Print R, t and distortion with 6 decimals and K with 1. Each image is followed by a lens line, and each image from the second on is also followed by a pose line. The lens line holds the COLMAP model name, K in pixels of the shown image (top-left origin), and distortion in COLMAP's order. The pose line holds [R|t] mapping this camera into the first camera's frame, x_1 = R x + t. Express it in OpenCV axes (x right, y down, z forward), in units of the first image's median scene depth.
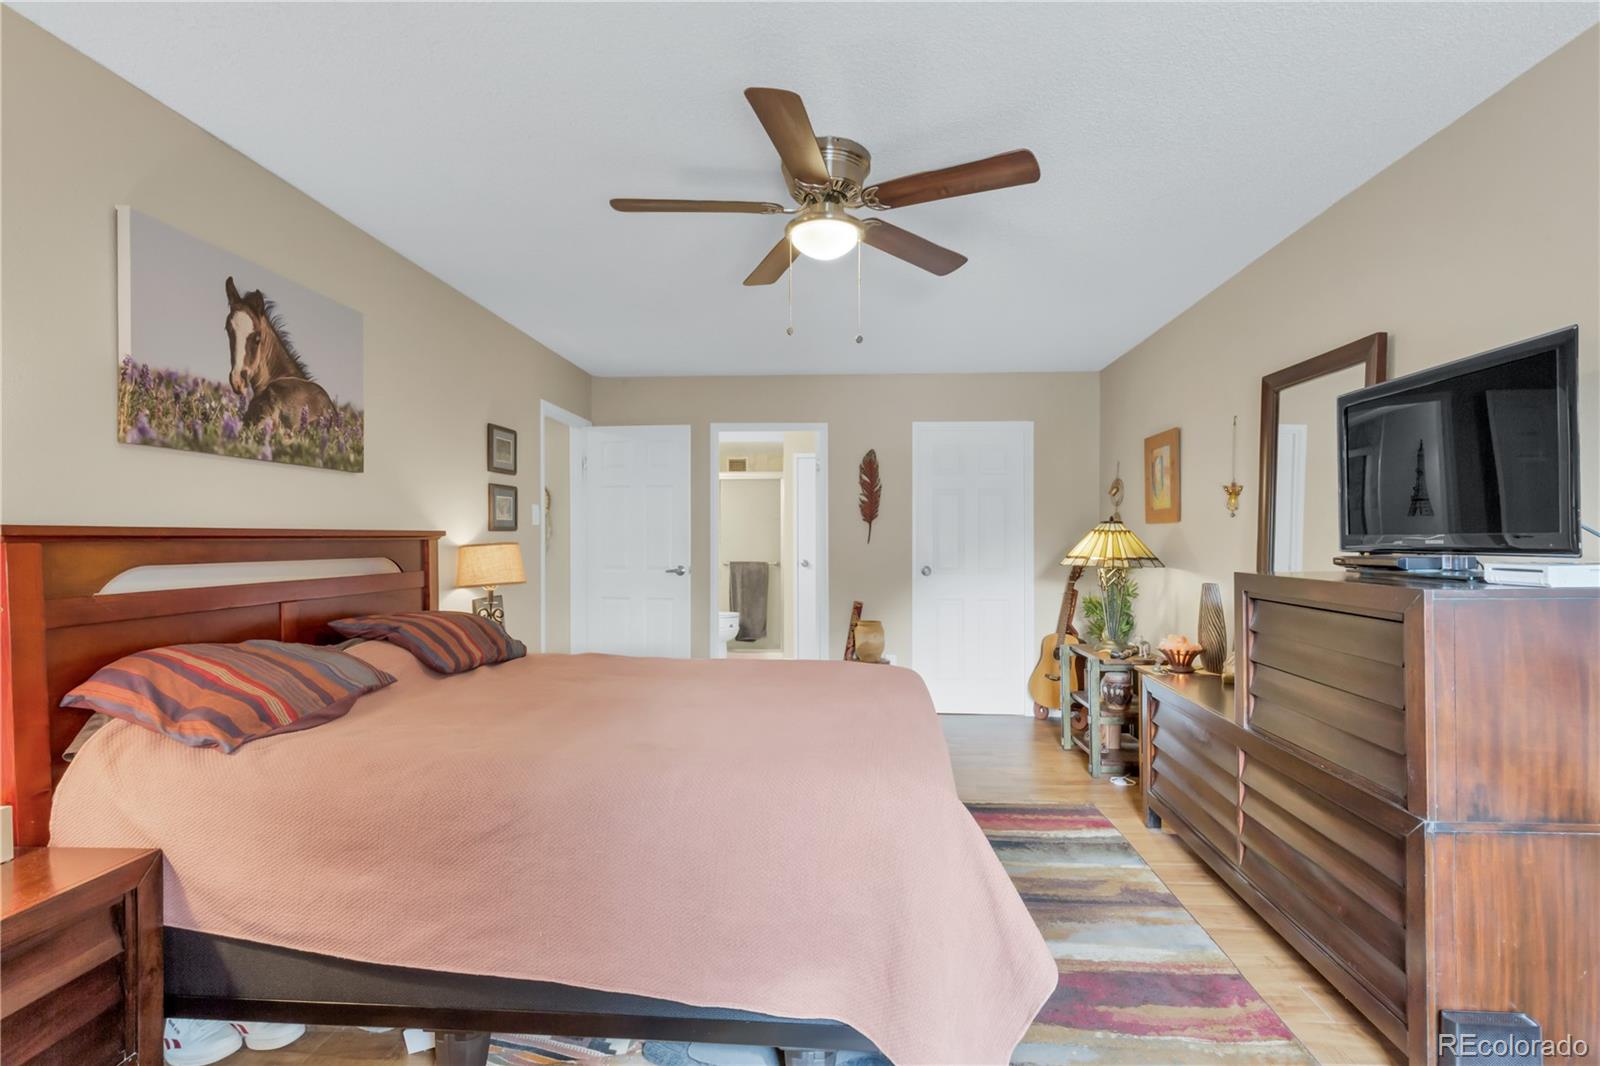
lens RADIAL K [[769.0, 0, 812.1], [0, 769.0, 536.6], [0, 0, 1]] dist [0.027966, -0.000207]
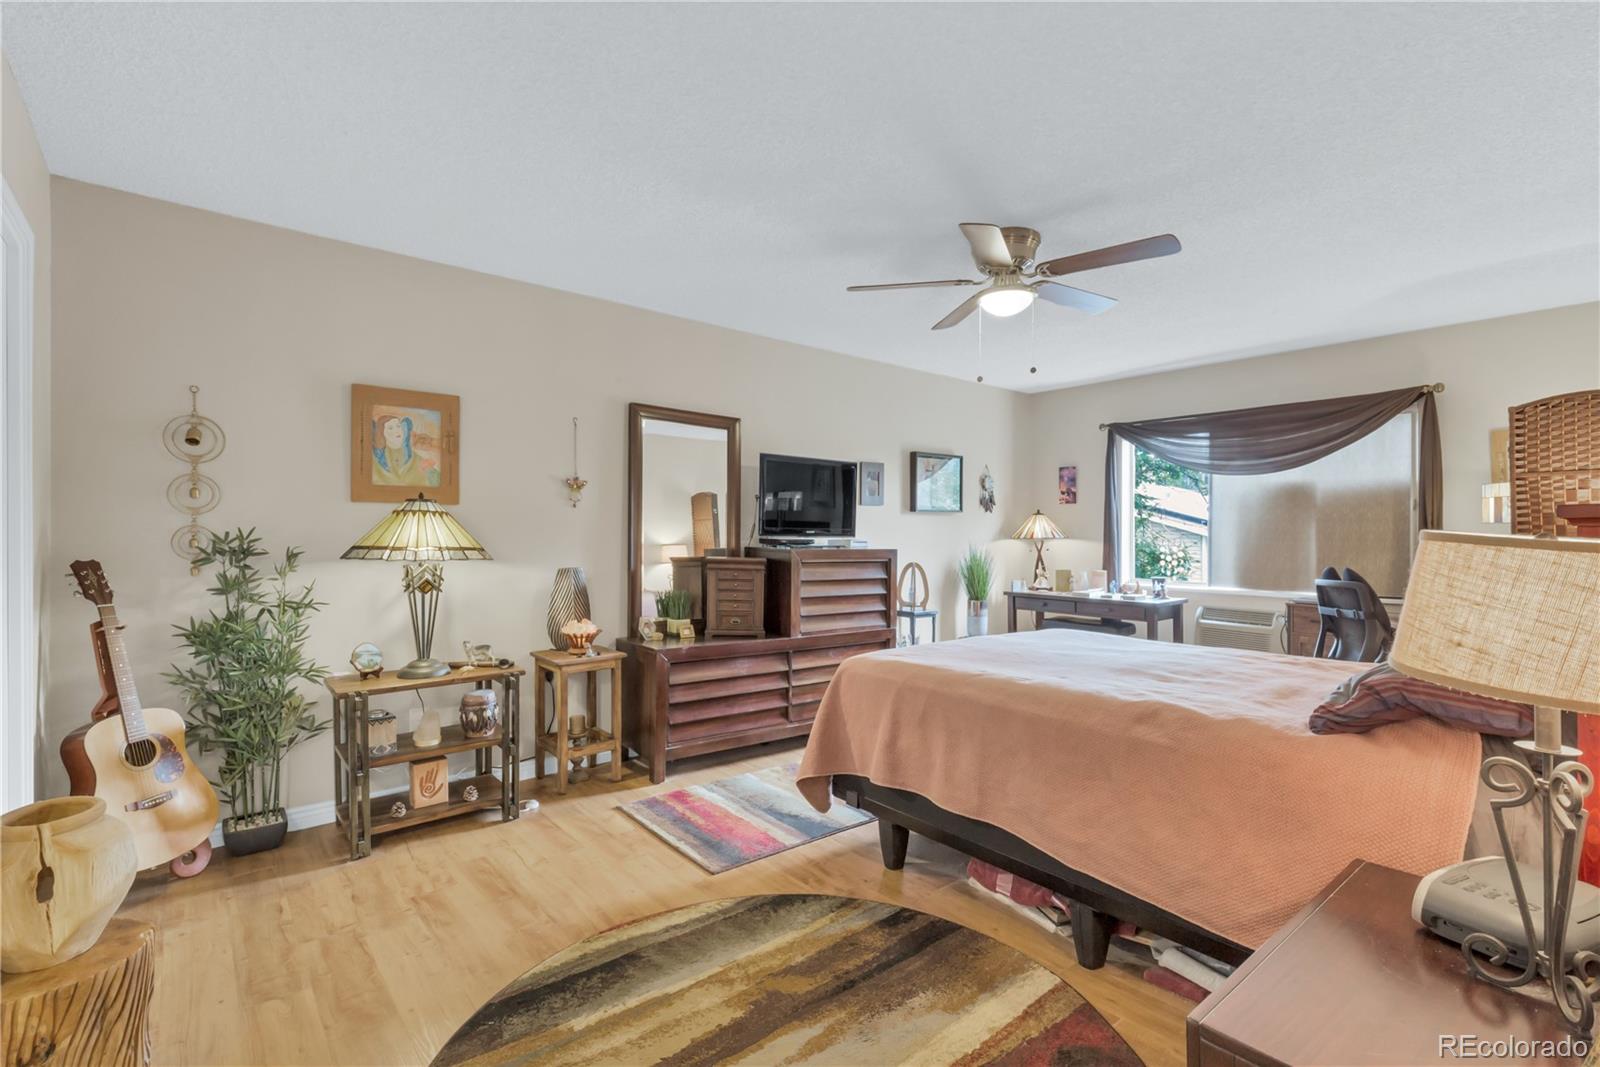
lens RADIAL K [[745.3, 0, 753.2], [0, 745.3, 528.2], [0, 0, 1]] dist [0.025542, -0.000019]
pose [[-0.656967, 0.000169, 0.753919, -0.606791], [-0.011857, 0.999874, -0.010557, 0.018984], [-0.753826, -0.015875, -0.656882, 2.057319]]
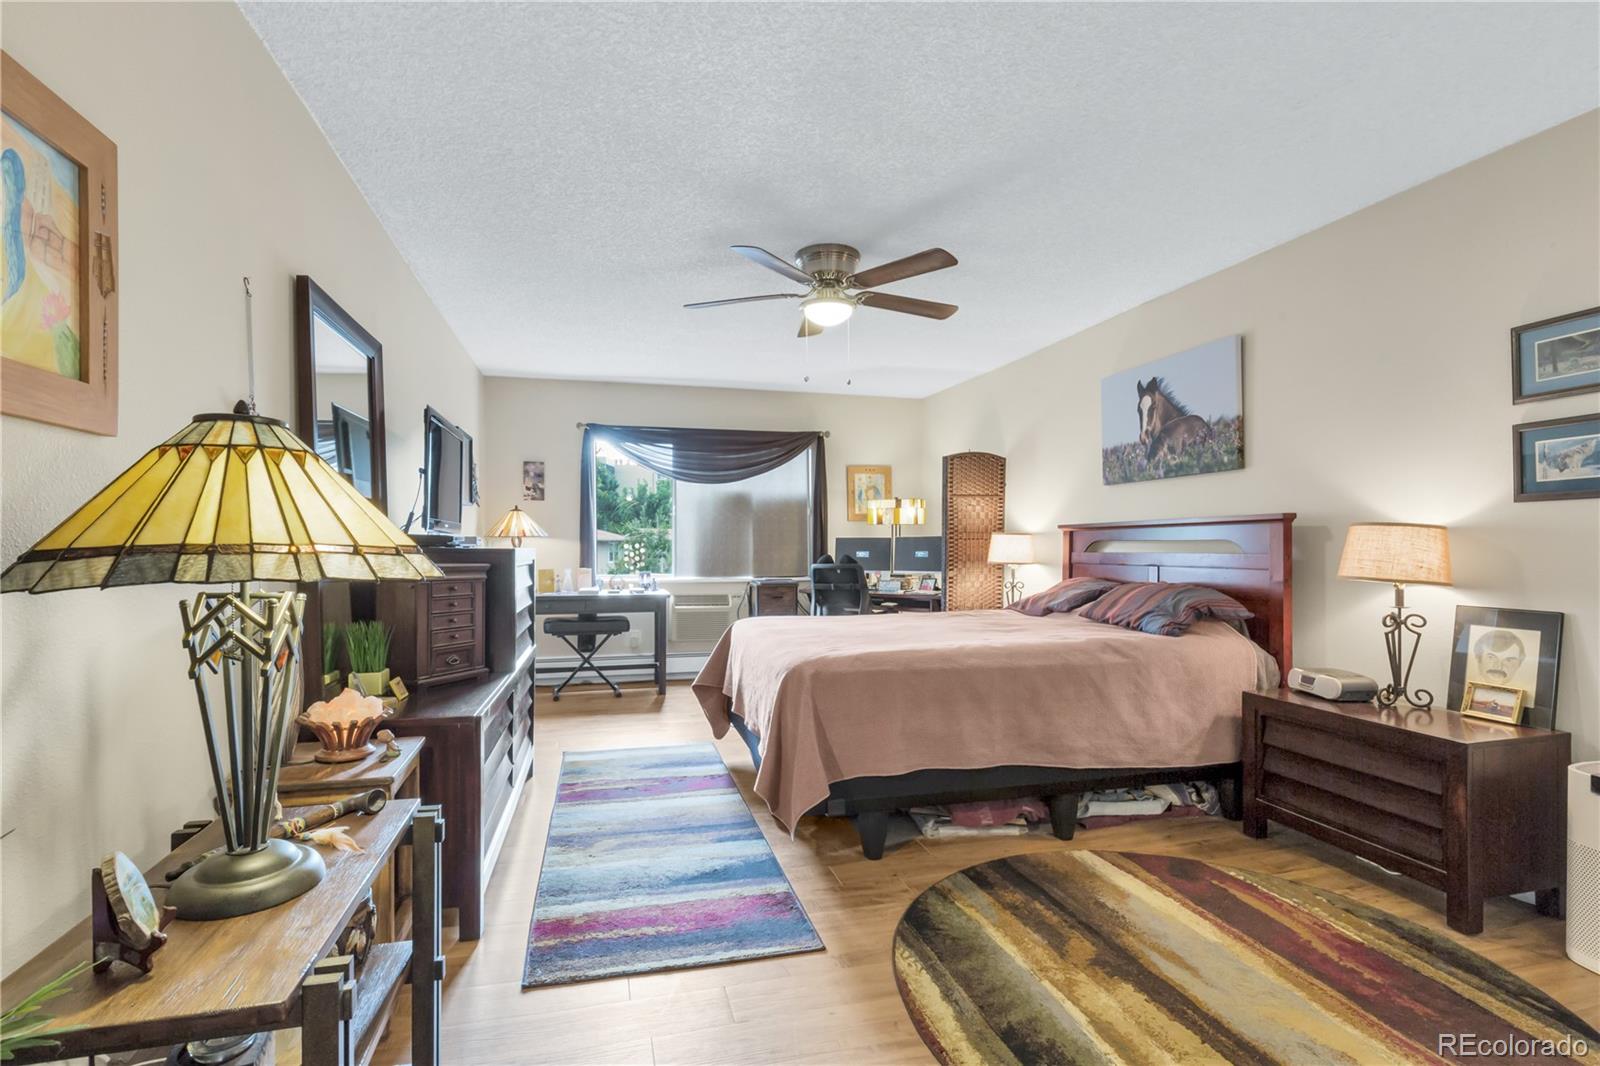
lens RADIAL K [[769.0, 0, 812.1], [0, 769.0, 536.6], [0, 0, 1]] dist [0.027966, -0.000207]
pose [[-0.947804, -0.005327, -0.318810, 0.477772], [-0.001370, 0.999919, -0.012635, 0.042349], [0.318852, -0.011538, -0.947734, 2.219683]]
